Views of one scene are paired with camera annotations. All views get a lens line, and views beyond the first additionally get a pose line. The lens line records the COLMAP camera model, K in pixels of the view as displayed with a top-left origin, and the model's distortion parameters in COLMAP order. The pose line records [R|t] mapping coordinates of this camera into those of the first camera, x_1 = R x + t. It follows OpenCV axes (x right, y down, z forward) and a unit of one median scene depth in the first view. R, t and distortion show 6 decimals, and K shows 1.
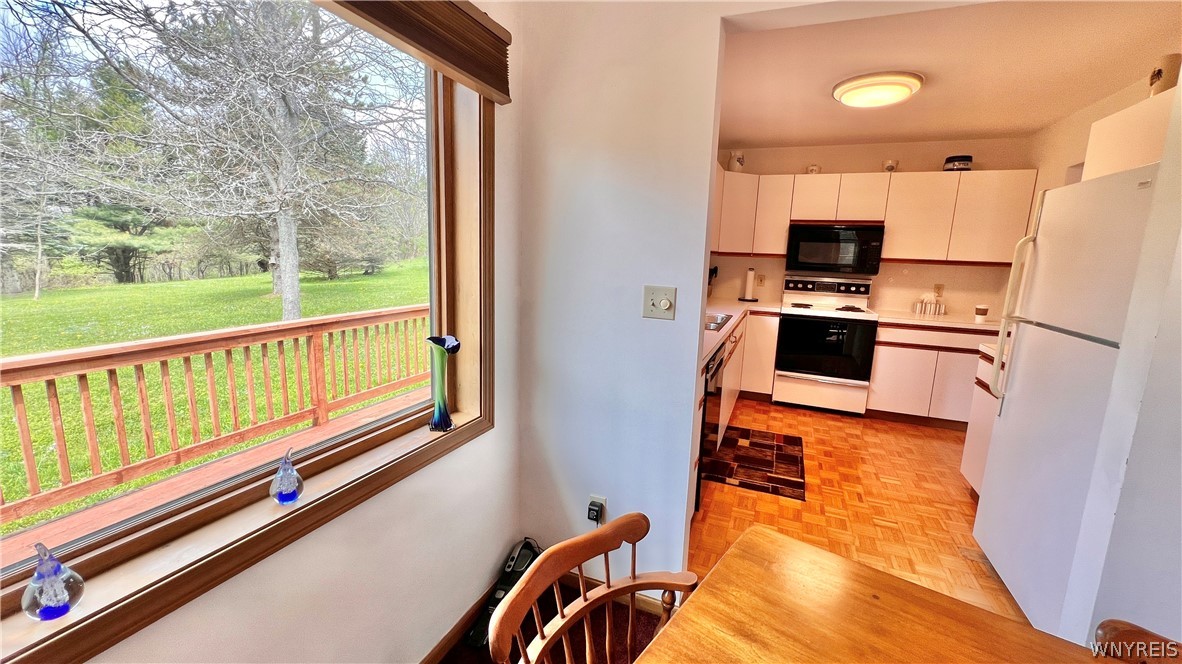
lens RADIAL K [[474.0, 0, 590.4], [0, 474.0, 334.0], [0, 0, 1]] dist [-0.003767, 0.000499]
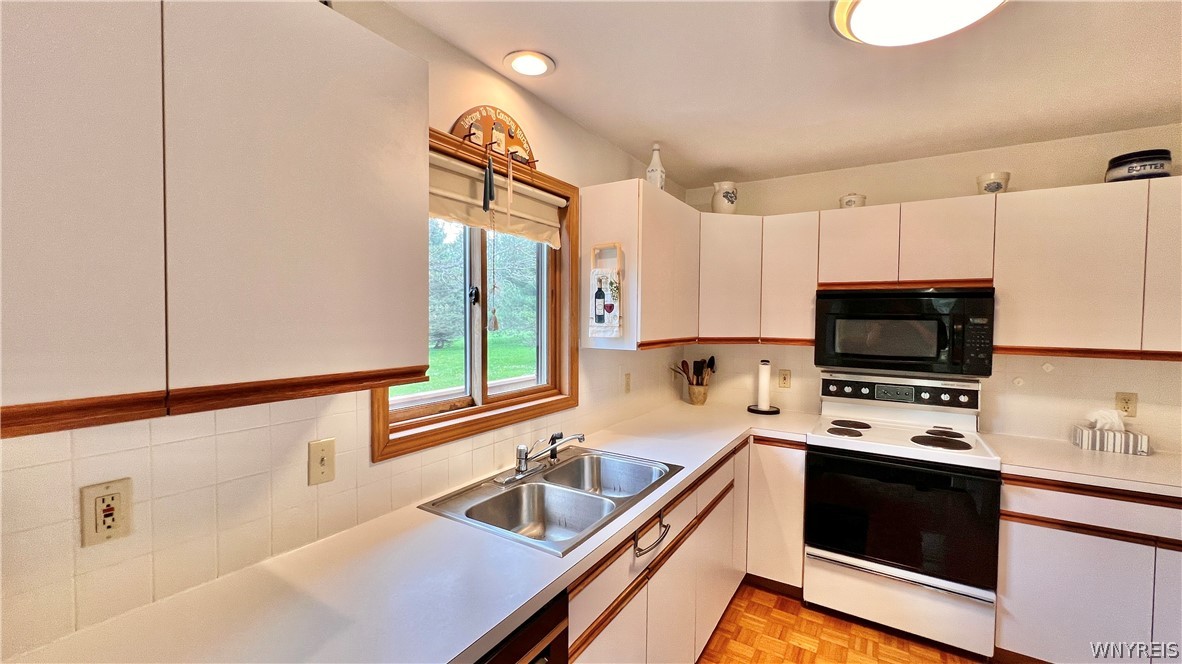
lens RADIAL K [[472.1, 0, 592.0], [0, 472.1, 333.3], [0, 0, 1]] dist [-0.003650, 0.001044]
pose [[0.985135, -0.019921, -0.170621, 0.242468], [-0.004663, 0.989786, -0.142488, -0.091670], [0.171716, 0.141165, 0.974980, 0.376830]]
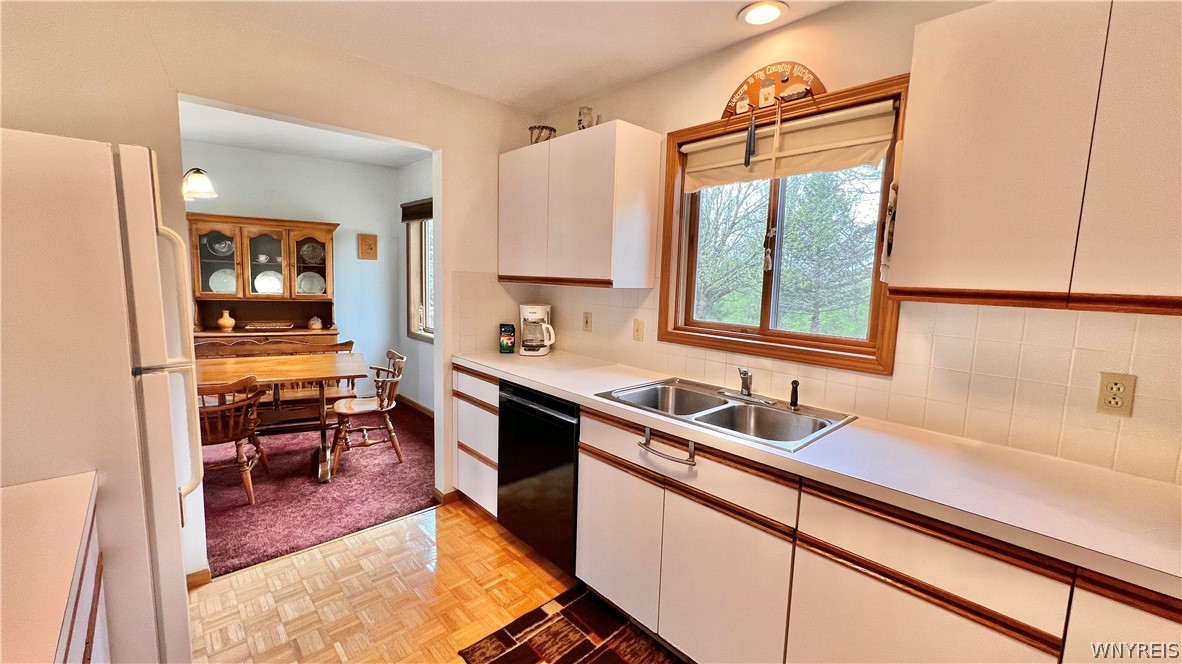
lens RADIAL K [[472.1, 0, 590.4], [0, 472.1, 324.6], [0, 0, 1]] dist [-0.003650, 0.001044]
pose [[-0.417489, 0.055283, -0.906999, 0.608838], [-0.201856, 0.967566, 0.151889, -0.139892], [0.885978, 0.246495, -0.392789, 0.846796]]
